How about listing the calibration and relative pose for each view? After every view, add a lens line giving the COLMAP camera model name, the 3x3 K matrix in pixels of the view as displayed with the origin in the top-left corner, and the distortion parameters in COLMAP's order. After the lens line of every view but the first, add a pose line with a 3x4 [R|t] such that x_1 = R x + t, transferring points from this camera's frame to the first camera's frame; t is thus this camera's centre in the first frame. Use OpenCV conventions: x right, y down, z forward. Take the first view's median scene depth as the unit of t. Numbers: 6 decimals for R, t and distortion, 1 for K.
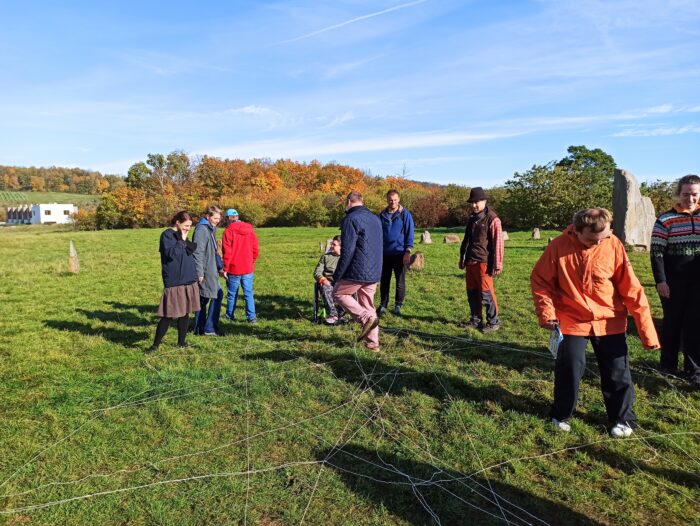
lens RADIAL K [[528.0, 0, 349.1], [0, 528.0, 263.4], [0, 0, 1]] dist [0.072375, -0.073652]
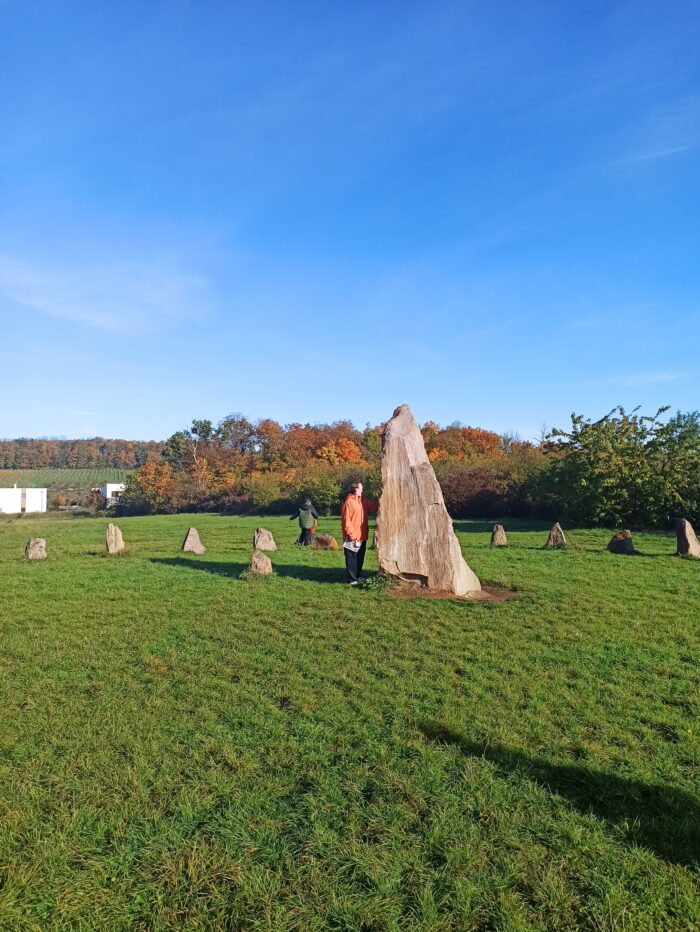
lens RADIAL K [[692.5, 0, 349.3], [0, 692.5, 454.9], [0, 0, 1]] dist [0.072443, -0.072286]
pose [[0.952853, -0.014092, -0.303105, 0.202624], [-0.031556, 0.988903, -0.145175, -0.014163], [0.301787, 0.147895, 0.941834, 0.129996]]
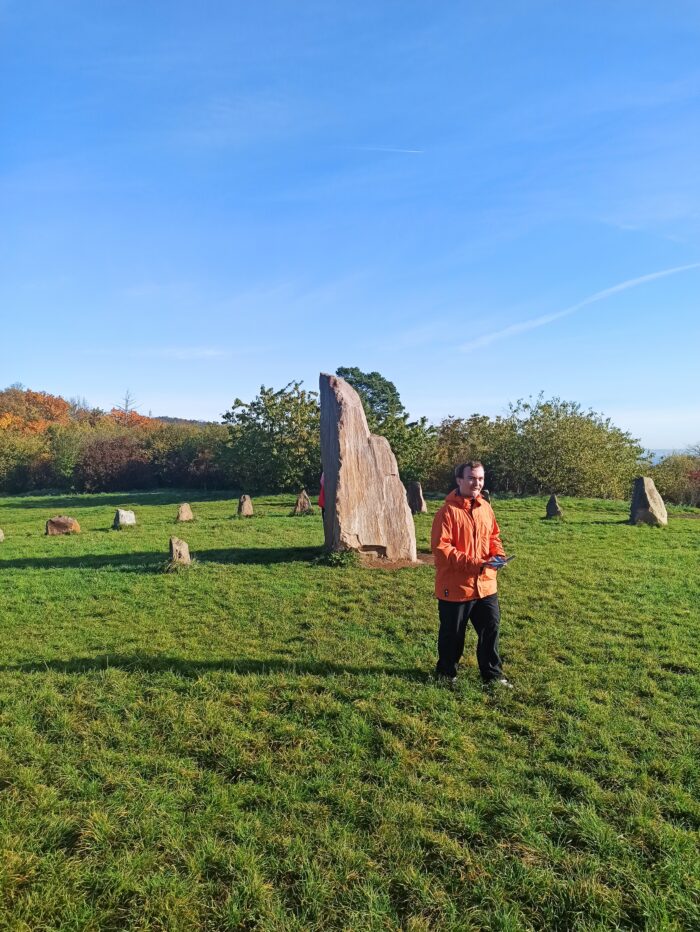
lens RADIAL K [[692.5, 0, 349.3], [0, 692.5, 454.9], [0, 0, 1]] dist [0.072443, -0.072286]
pose [[0.940087, -0.010687, 0.340767, 0.100423], [0.045915, 0.994372, -0.095483, -0.016695], [-0.337829, 0.105409, 0.935286, 0.140728]]
